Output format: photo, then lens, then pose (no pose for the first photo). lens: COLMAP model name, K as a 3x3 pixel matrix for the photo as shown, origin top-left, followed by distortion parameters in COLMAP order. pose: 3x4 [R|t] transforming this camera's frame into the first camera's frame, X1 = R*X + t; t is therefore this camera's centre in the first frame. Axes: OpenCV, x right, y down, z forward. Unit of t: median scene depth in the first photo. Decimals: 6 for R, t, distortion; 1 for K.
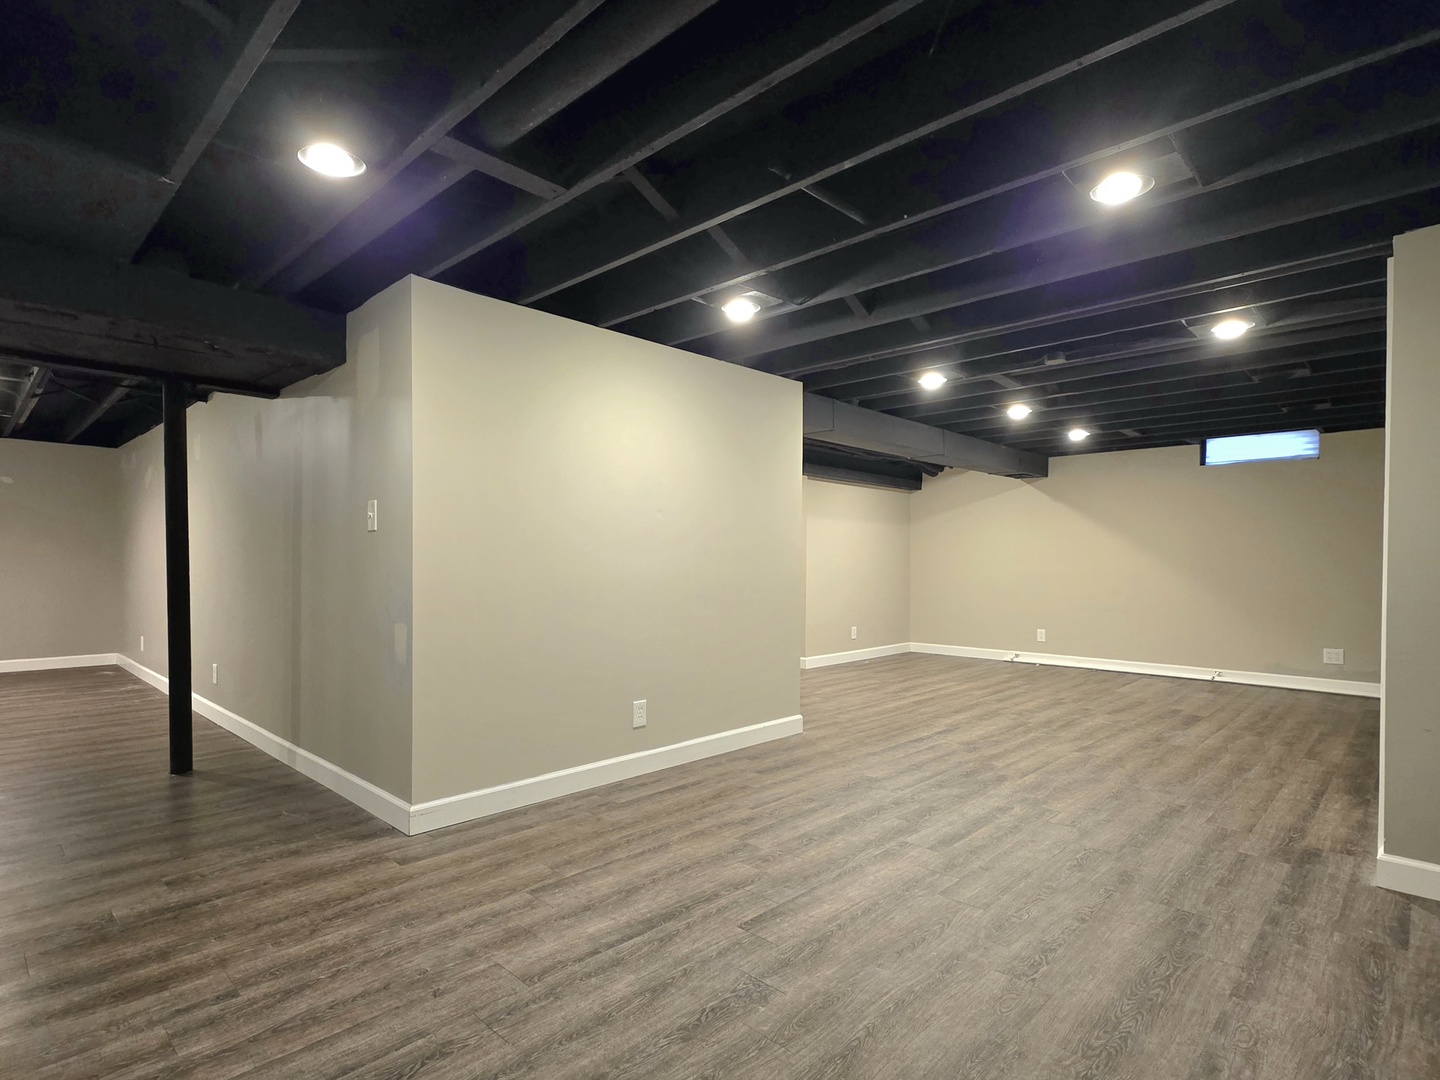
lens RADIAL K [[740.8, 0, 723.4], [0, 740.8, 550.3], [0, 0, 1]] dist [0.000820, 0.001330]
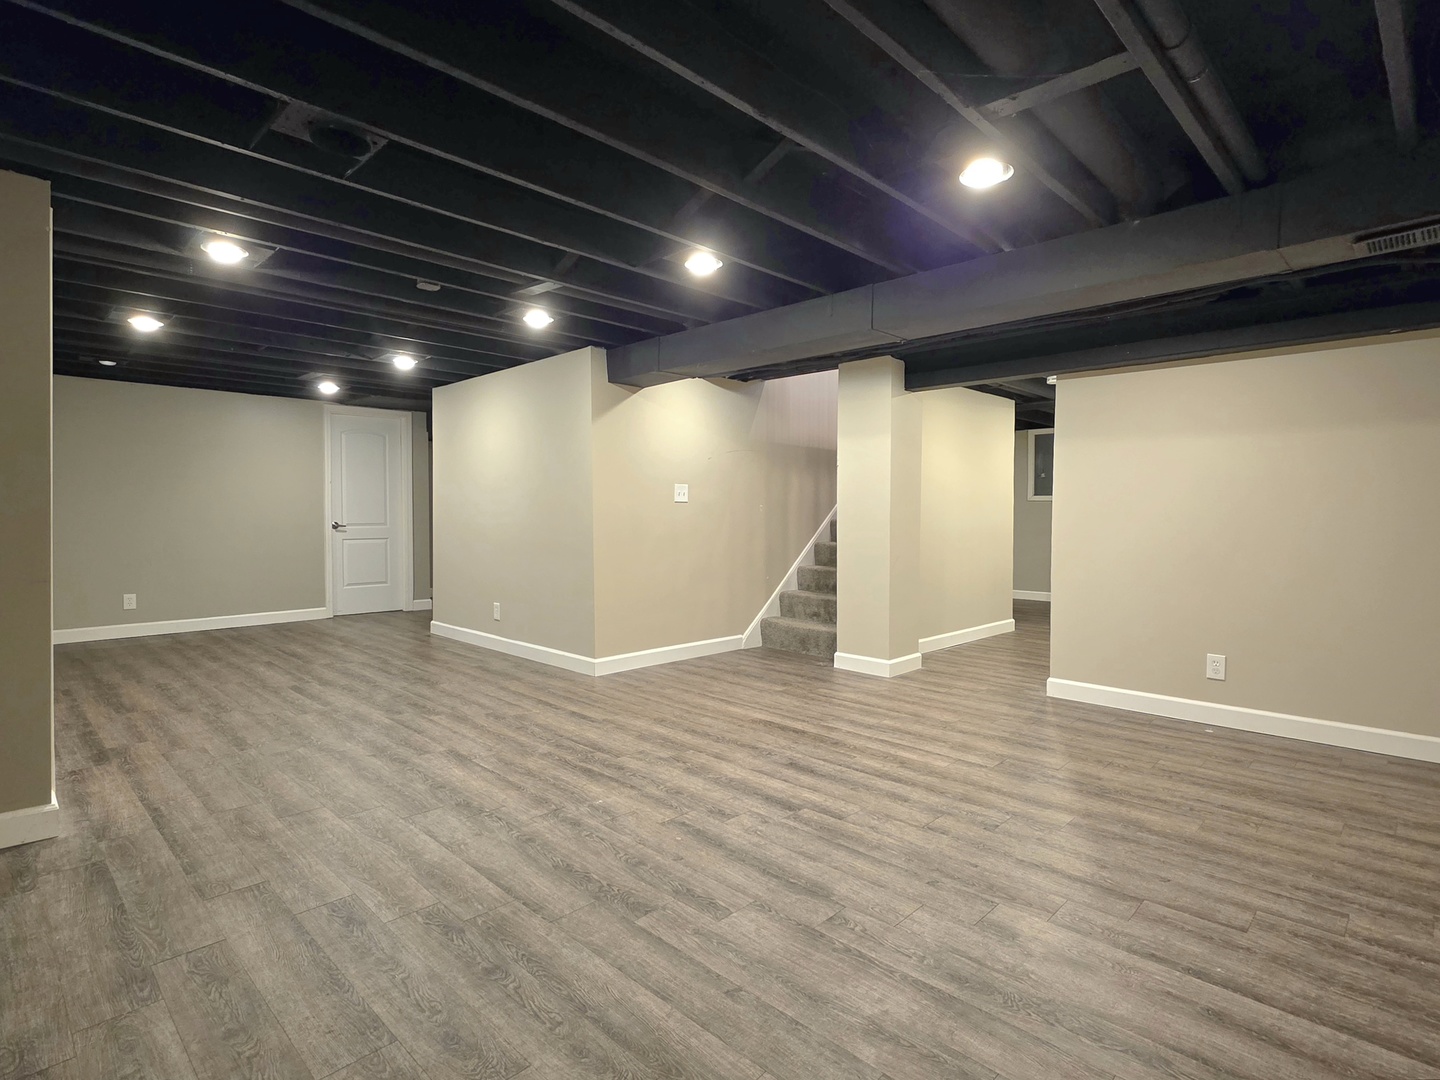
lens RADIAL K [[740.8, 0, 723.2], [0, 740.8, 532.1], [0, 0, 1]] dist [0.000820, 0.001330]
pose [[-0.004634, 0.019720, -0.999795, 1.287186], [0.007965, 0.999775, 0.019683, 0.018966], [0.999958, -0.007872, -0.004790, 1.310945]]
